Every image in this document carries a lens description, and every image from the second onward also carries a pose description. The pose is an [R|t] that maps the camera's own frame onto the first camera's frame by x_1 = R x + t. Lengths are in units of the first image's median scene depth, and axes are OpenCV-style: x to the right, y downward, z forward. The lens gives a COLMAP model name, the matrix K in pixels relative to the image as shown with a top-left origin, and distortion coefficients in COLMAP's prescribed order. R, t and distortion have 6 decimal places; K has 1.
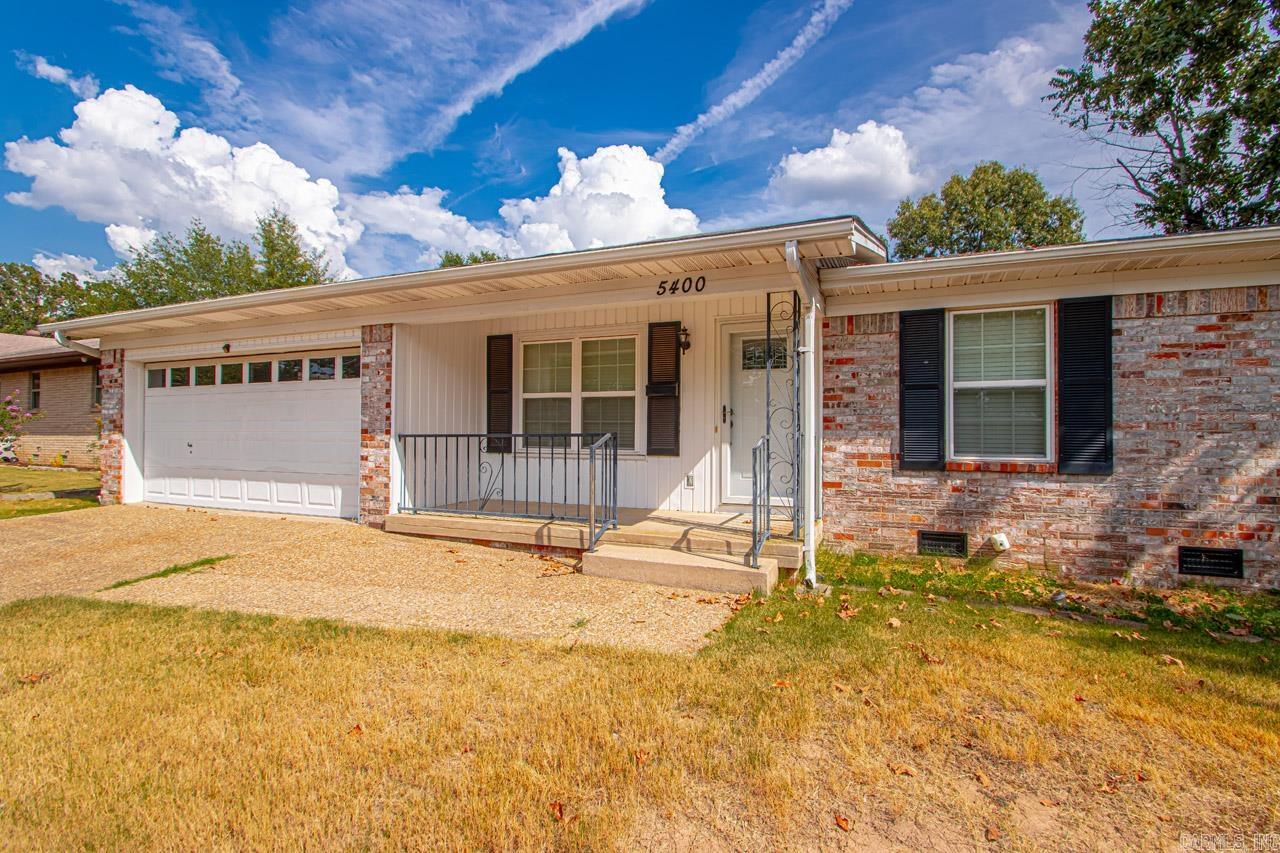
lens RADIAL K [[592.4, 0, 652.1], [0, 592.4, 426.6], [0, 0, 1]] dist [0.012440, -0.016593]
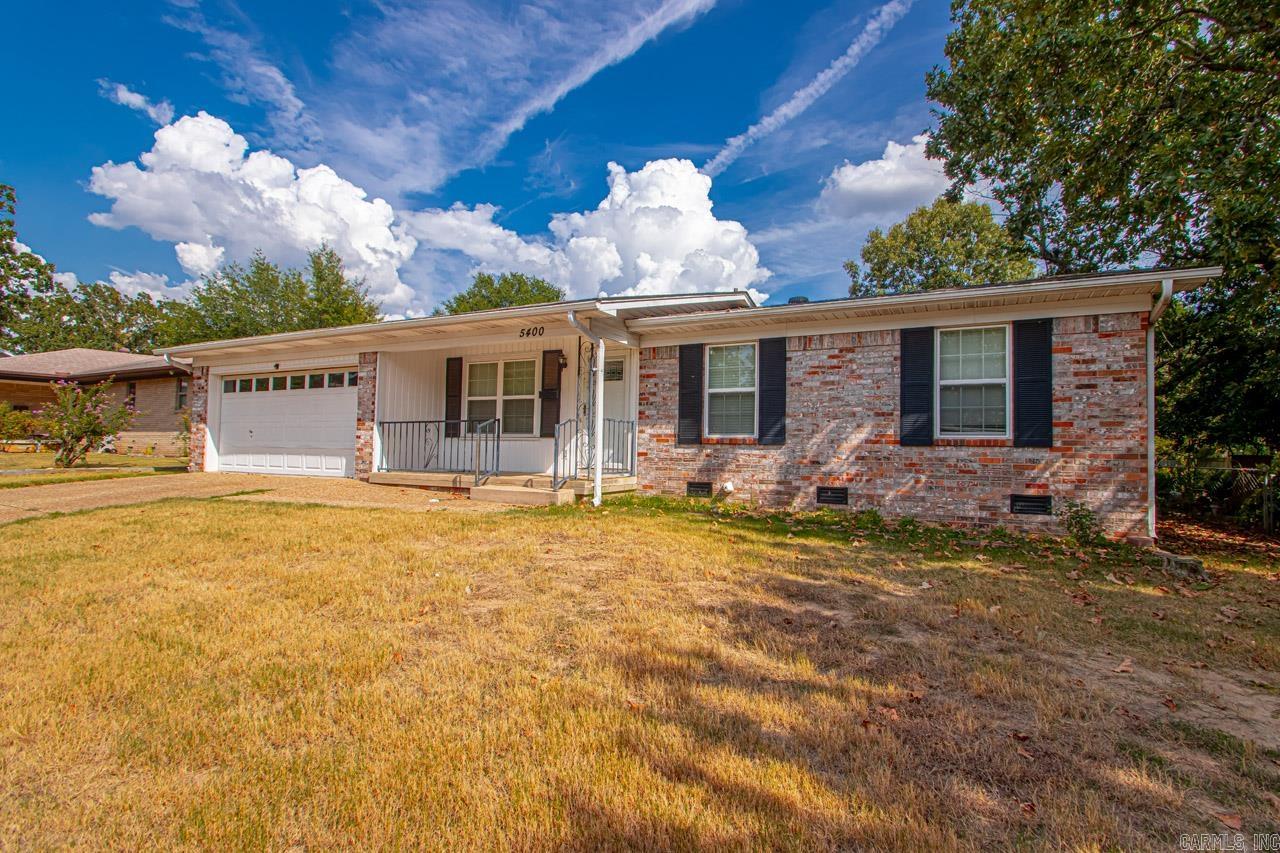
lens RADIAL K [[610.9, 0, 668.2], [0, 610.9, 418.0], [0, 0, 1]] dist [0.016104, -0.021324]
pose [[0.998267, 0.006053, -0.058535, 0.200811], [-0.008291, 0.999241, -0.038055, 0.027269], [0.058260, 0.038474, 0.997560, -0.266926]]
